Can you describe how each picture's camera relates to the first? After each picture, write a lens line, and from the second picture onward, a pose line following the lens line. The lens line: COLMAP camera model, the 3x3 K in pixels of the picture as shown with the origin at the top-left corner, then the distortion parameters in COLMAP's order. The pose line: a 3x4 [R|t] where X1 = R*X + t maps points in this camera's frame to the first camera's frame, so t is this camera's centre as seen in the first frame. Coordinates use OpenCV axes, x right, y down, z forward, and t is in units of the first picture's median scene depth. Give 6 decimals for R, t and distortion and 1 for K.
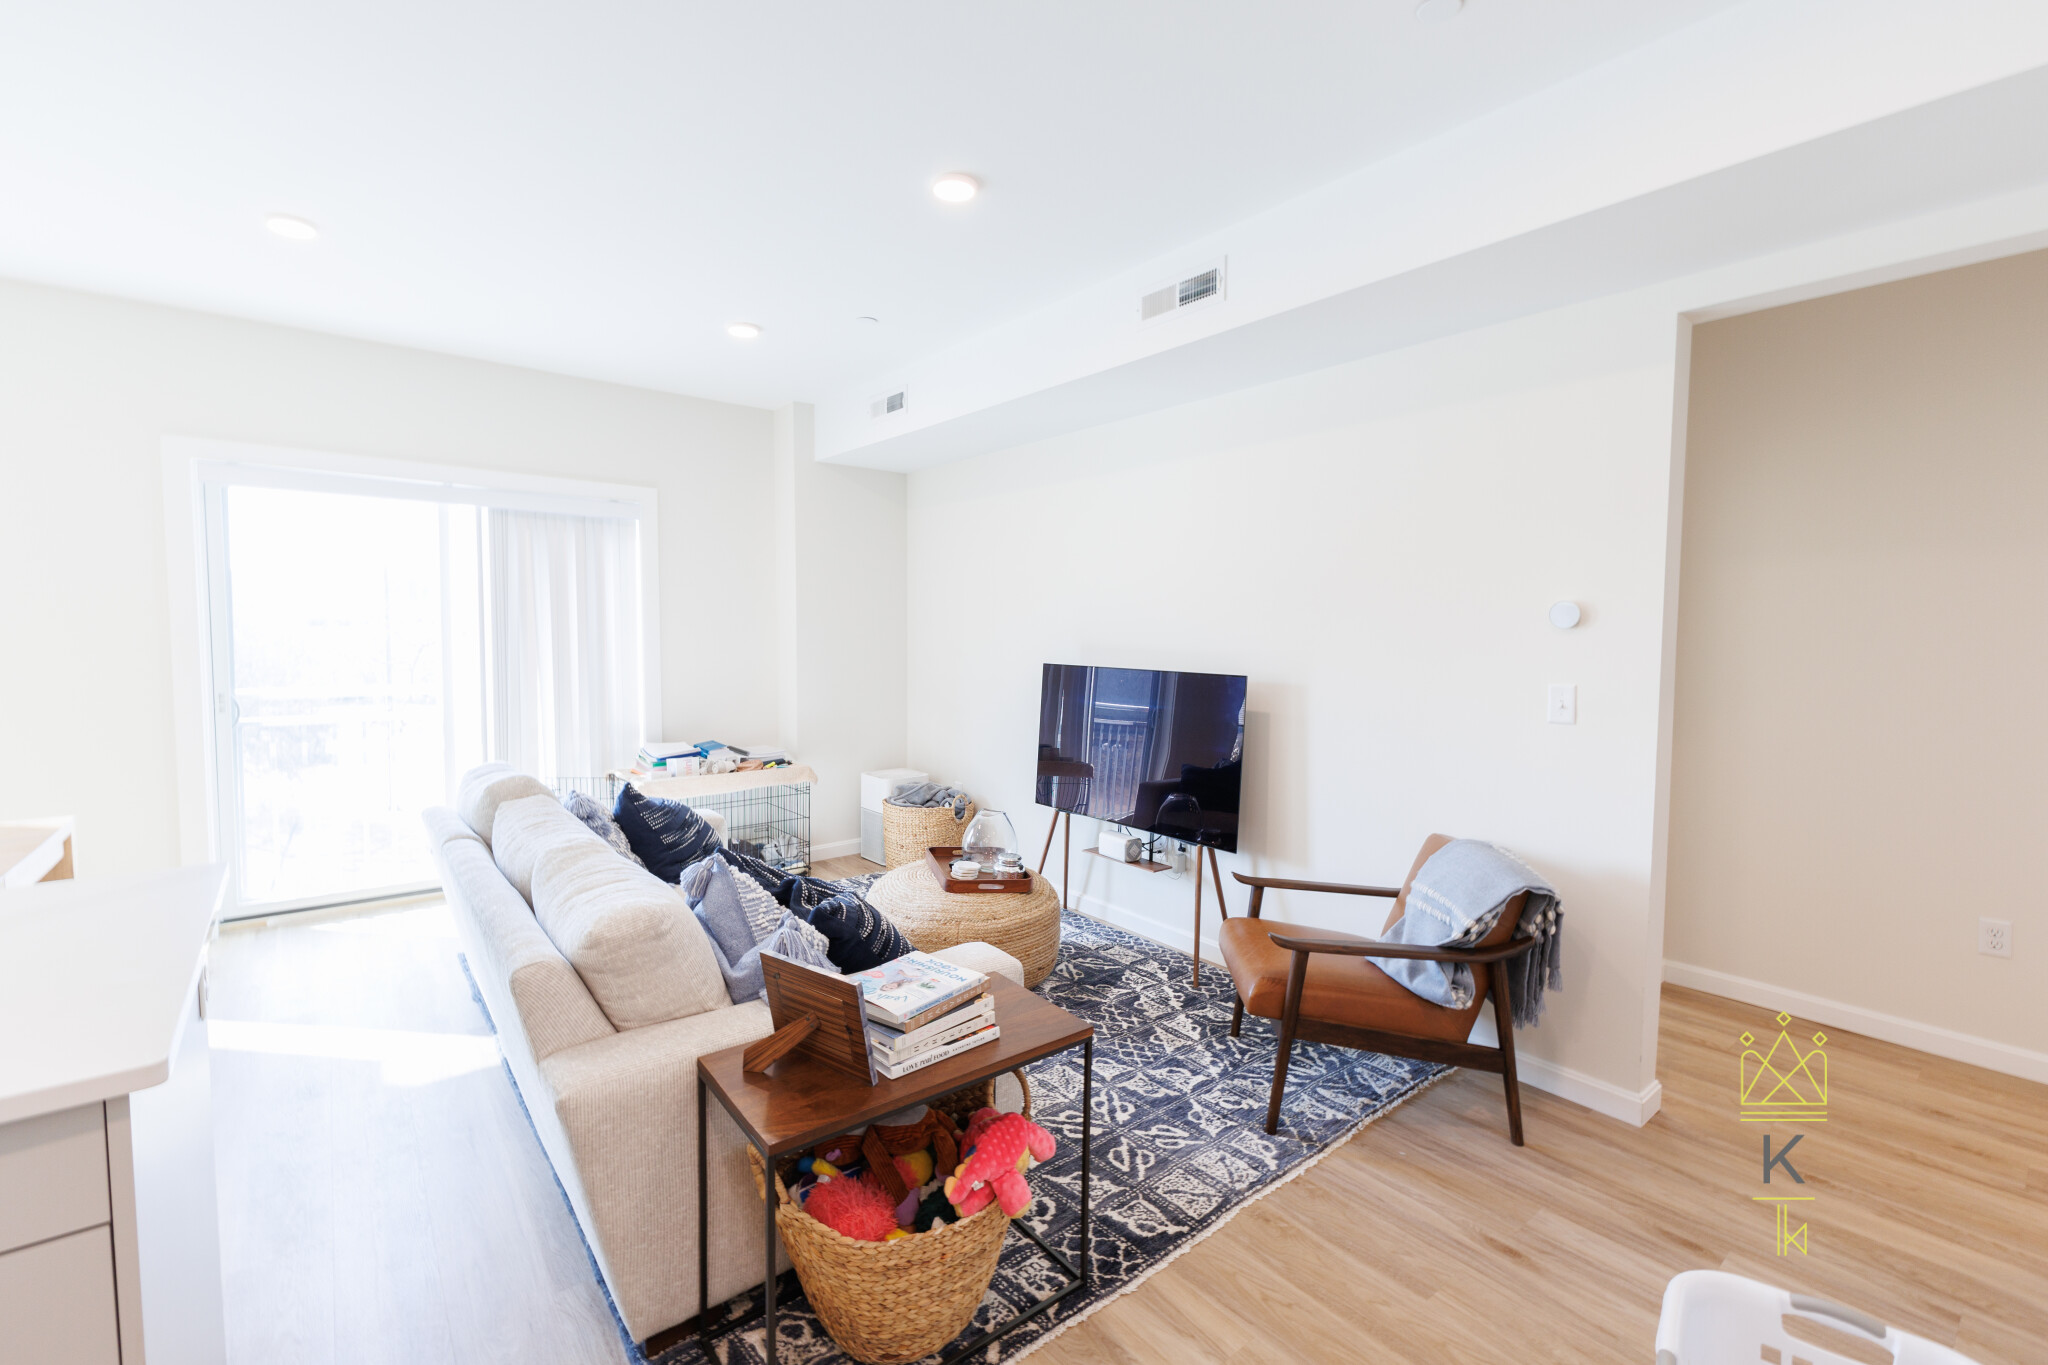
lens RADIAL K [[889.2, 0, 1026.7], [0, 889.2, 670.8], [0, 0, 1]] dist [0.022603, 0.000055]
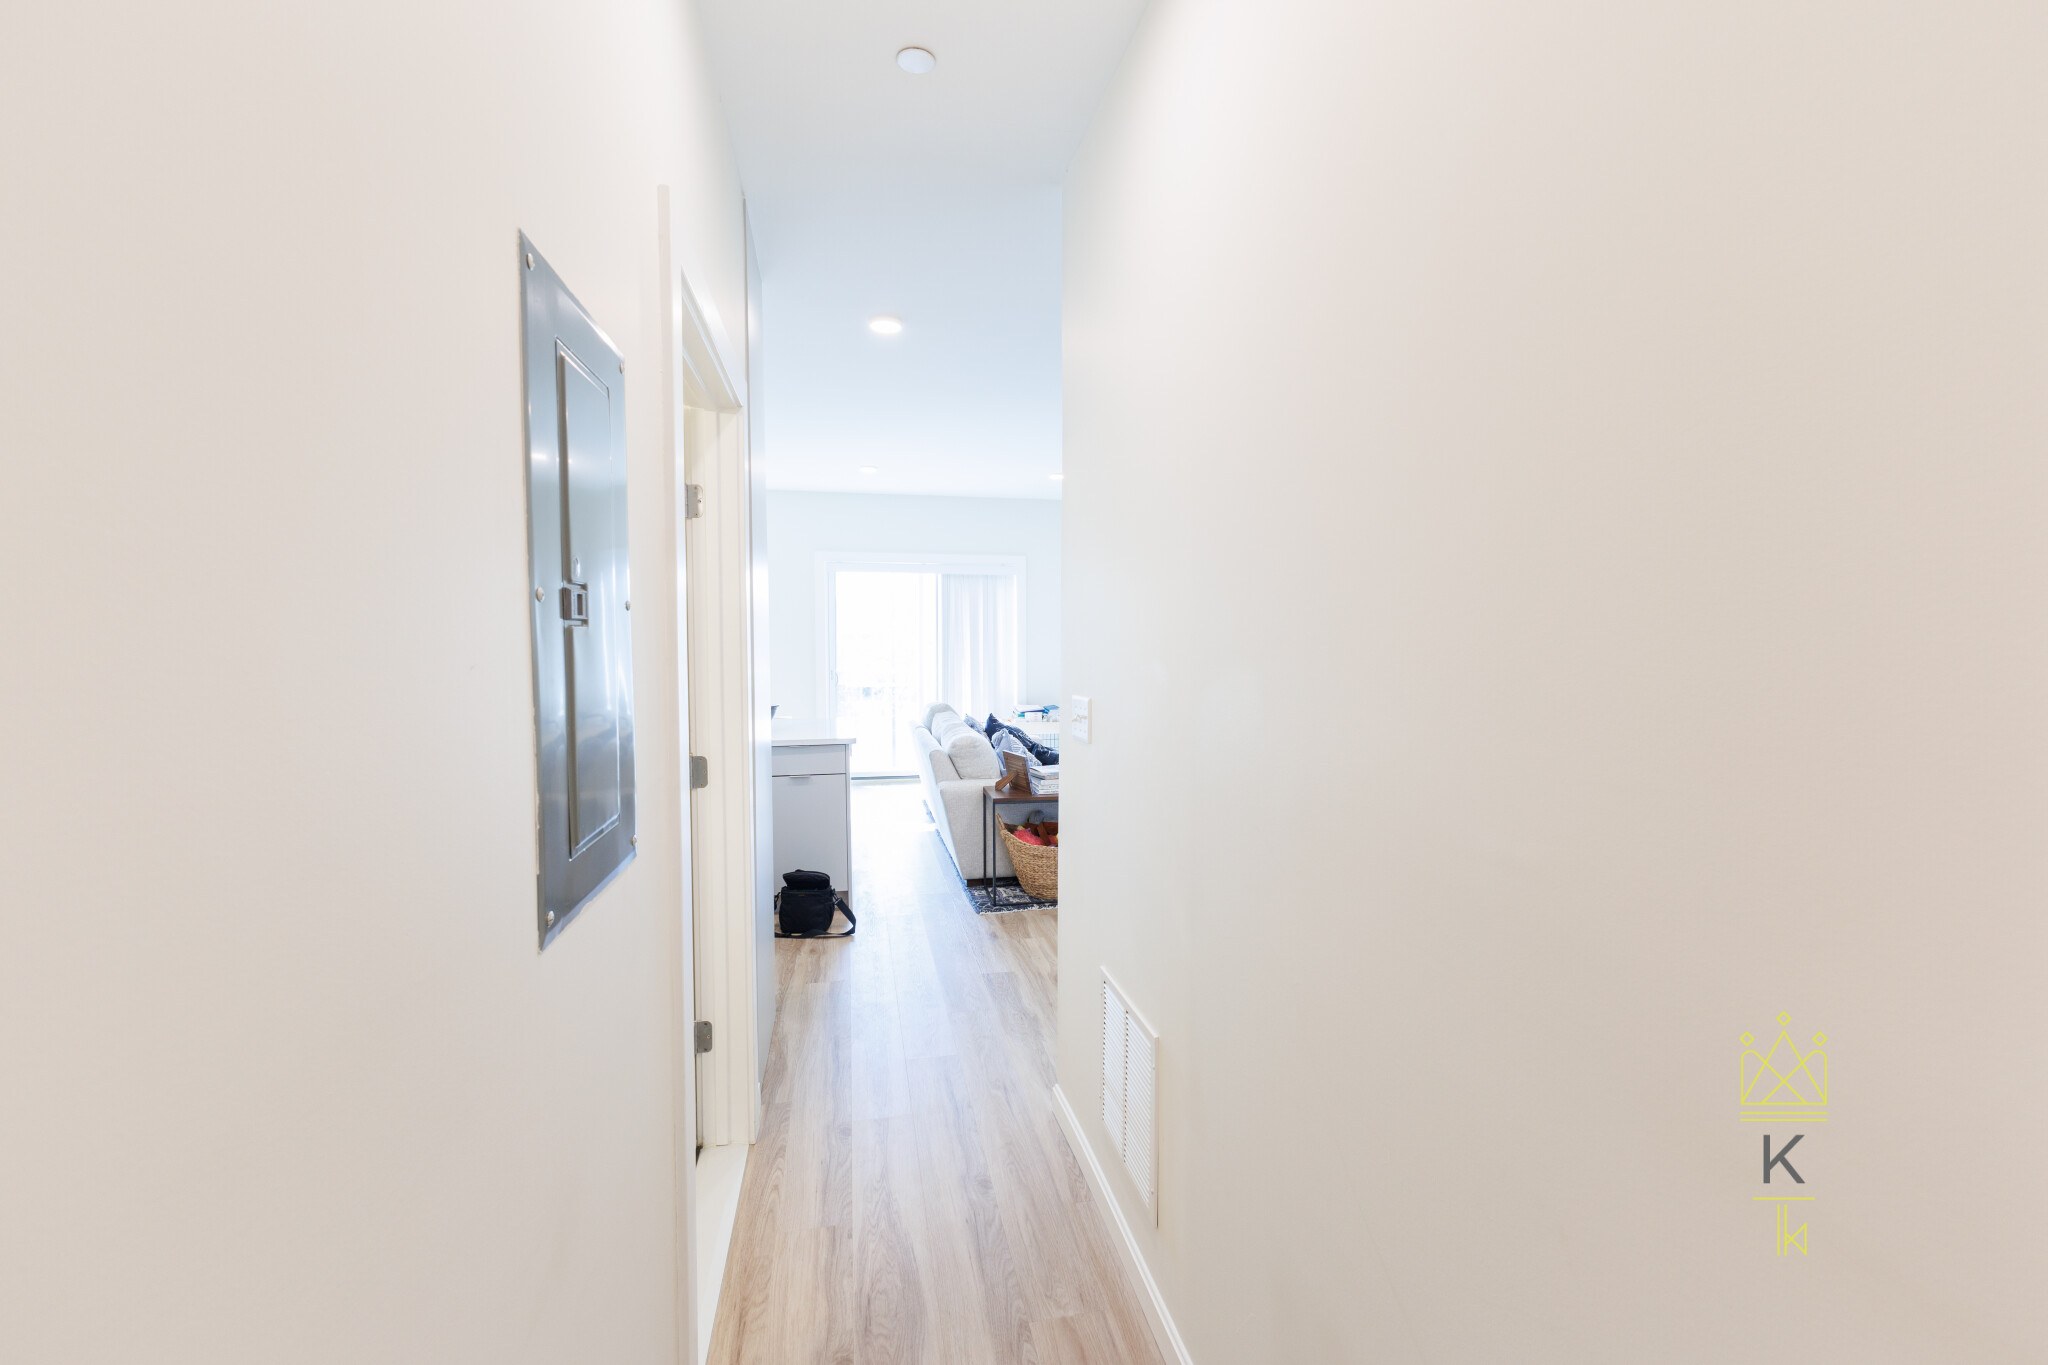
lens RADIAL K [[889.2, 0, 1026.7], [0, 889.2, 670.8], [0, 0, 1]] dist [0.022603, 0.000055]
pose [[0.891575, 0.012330, -0.452706, 0.576700], [-0.016269, 0.999856, -0.004808, 0.038009], [0.452581, 0.011652, 0.891647, -0.822168]]
